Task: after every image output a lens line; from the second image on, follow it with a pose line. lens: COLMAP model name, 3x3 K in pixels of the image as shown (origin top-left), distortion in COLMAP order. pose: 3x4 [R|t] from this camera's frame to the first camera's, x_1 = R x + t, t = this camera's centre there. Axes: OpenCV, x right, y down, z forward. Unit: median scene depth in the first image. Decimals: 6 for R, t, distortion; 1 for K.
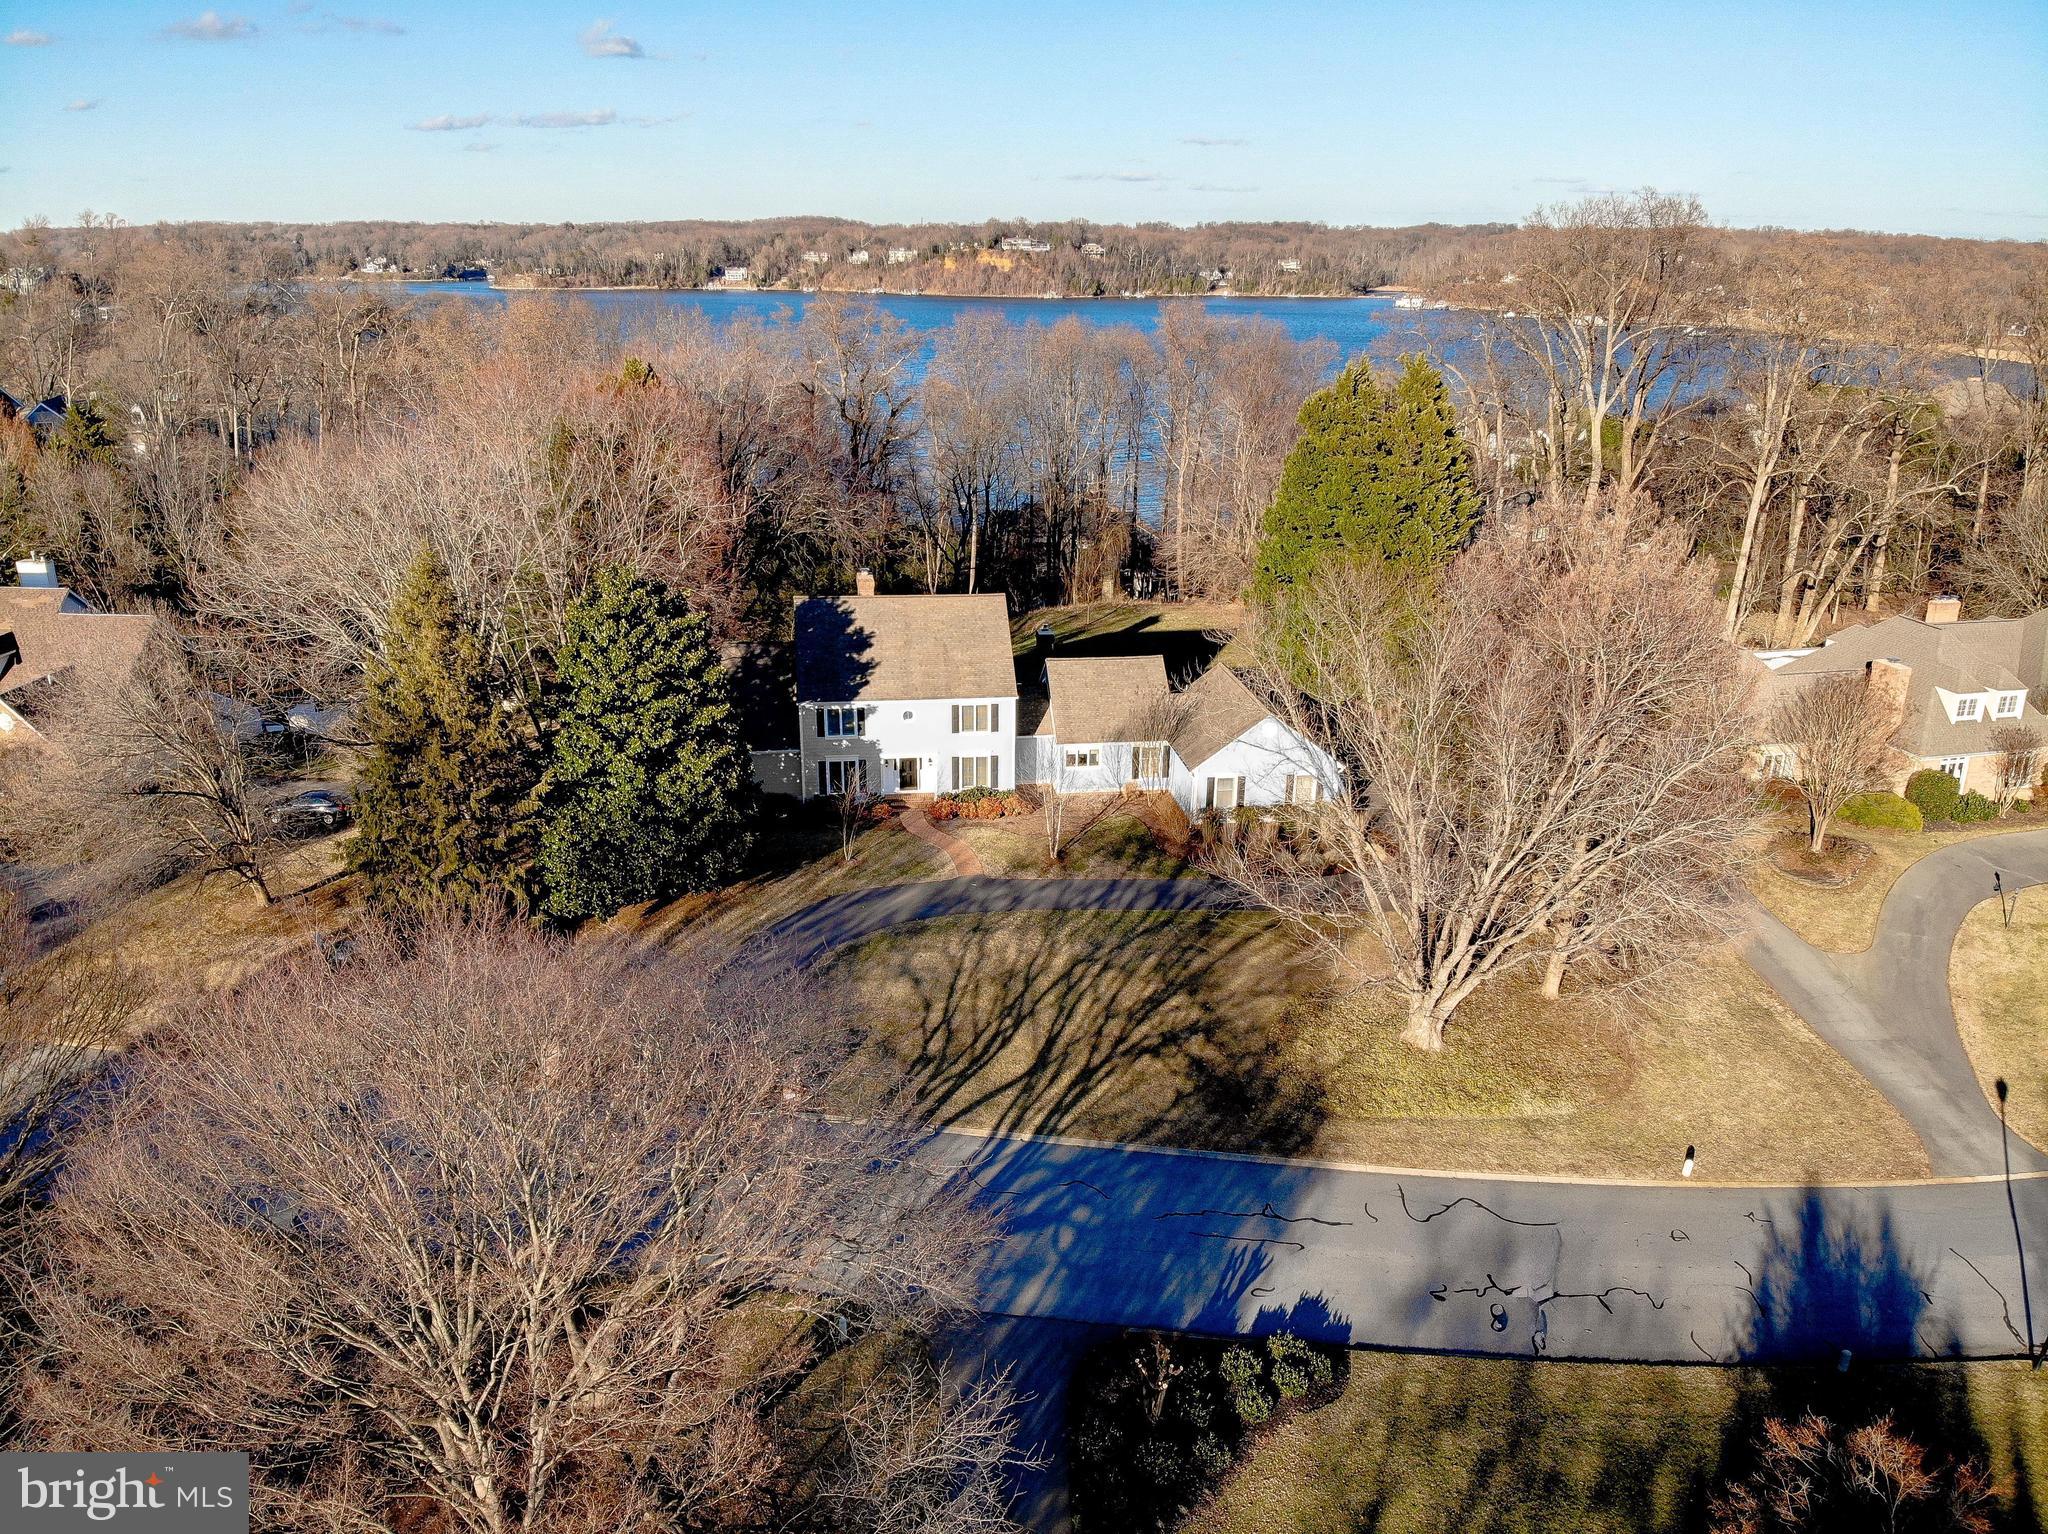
lens RADIAL K [[1492.7, 0, 1024.0], [0, 1492.7, 767.0], [0, 0, 1]] dist [0.087999, -0.228436]
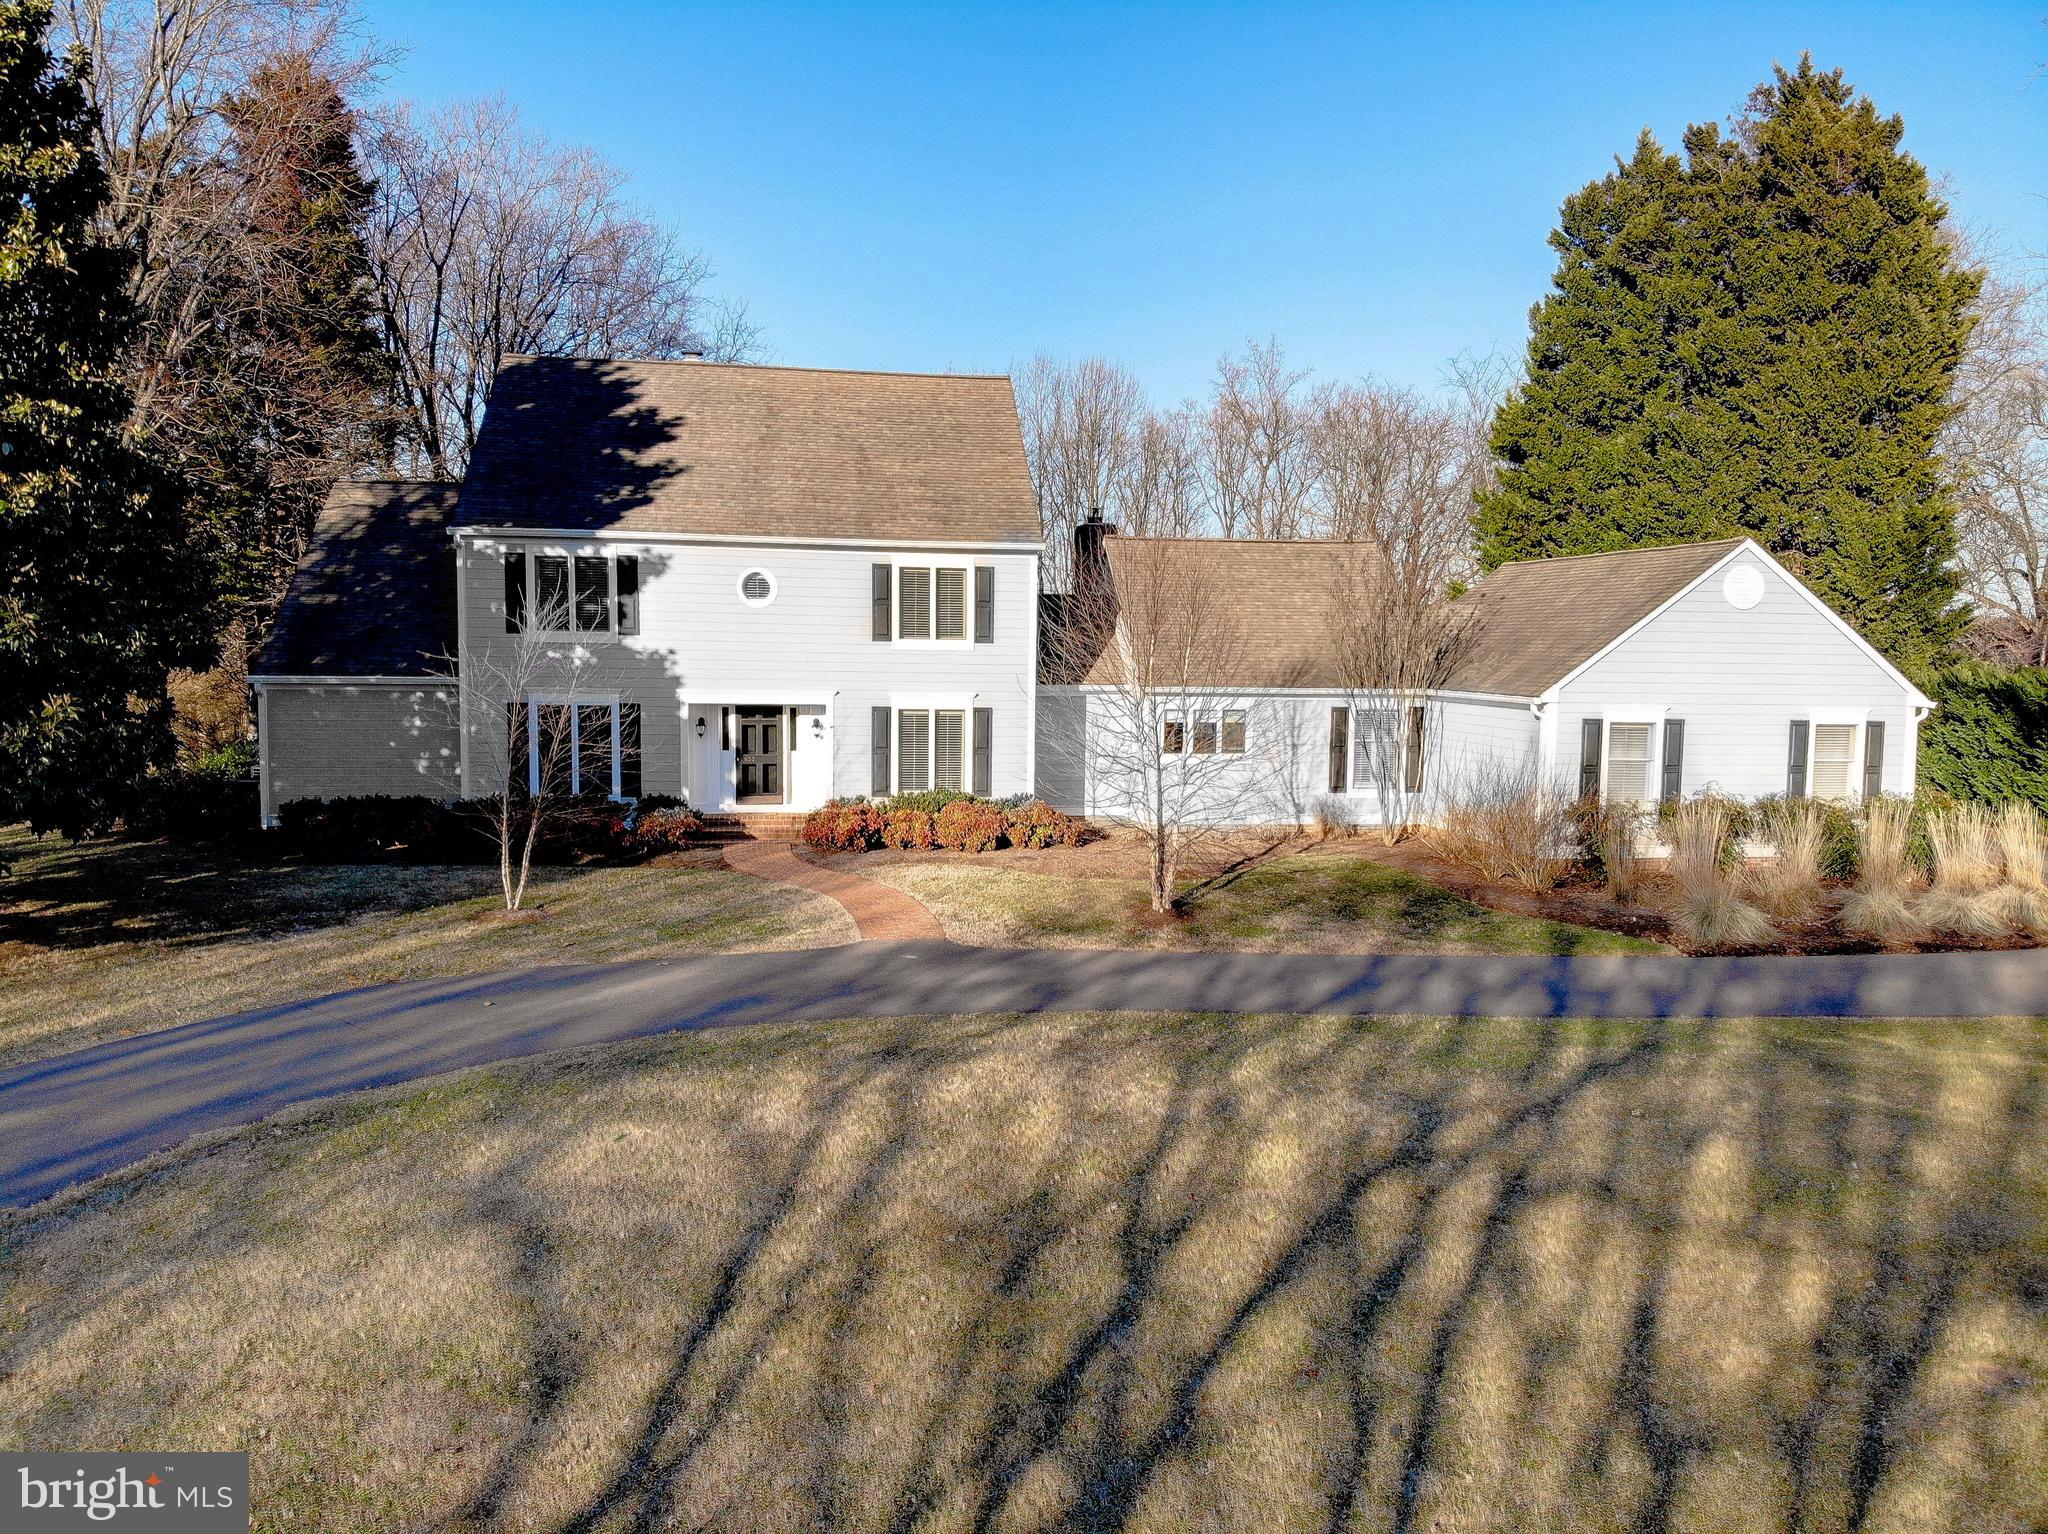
lens RADIAL K [[1501.1, 0, 1014.0], [0, 1501.1, 774.1], [0, 0, 1]] dist [0.074977, -0.221466]
pose [[0.999985, 0.003850, -0.003991, -0.010135], [-0.004709, 0.969588, -0.244698, 0.107153], [0.002928, 0.244713, 0.969591, 0.651187]]
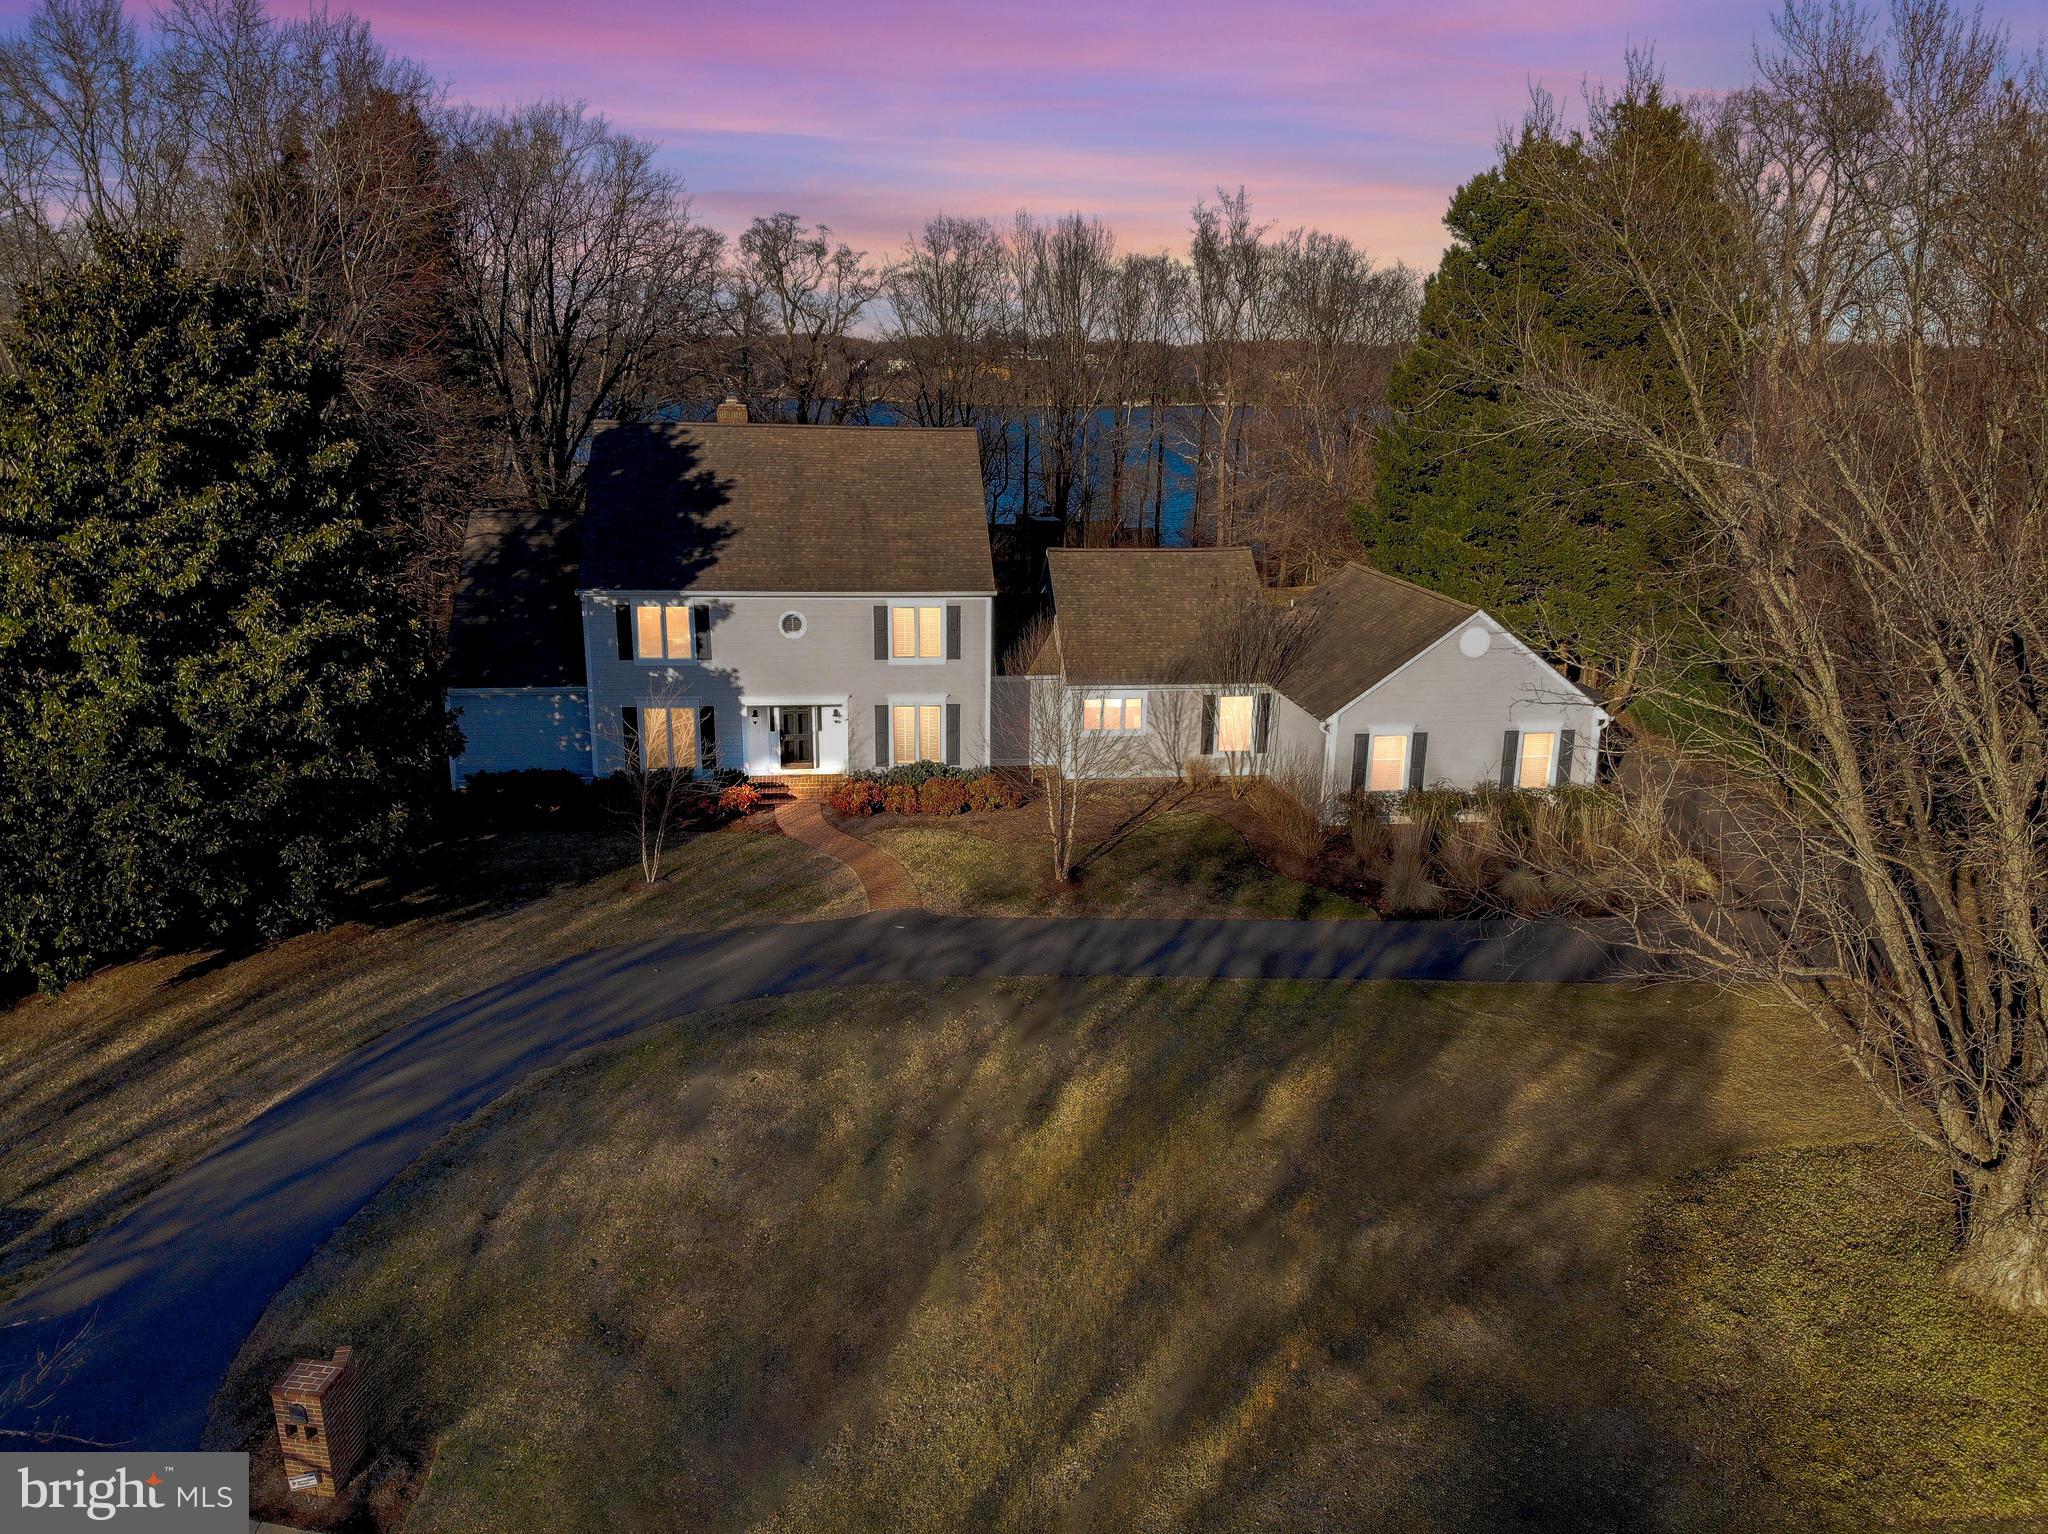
lens RADIAL K [[1498.2, 0, 1017.3], [0, 1498.2, 757.9], [0, 0, 1]] dist [0.093401, -0.274634]
pose [[0.999974, 0.005600, -0.004571, 0.006923], [-0.005945, 0.996827, -0.079379, 0.057506], [0.004112, 0.079404, 0.996834, 0.470615]]
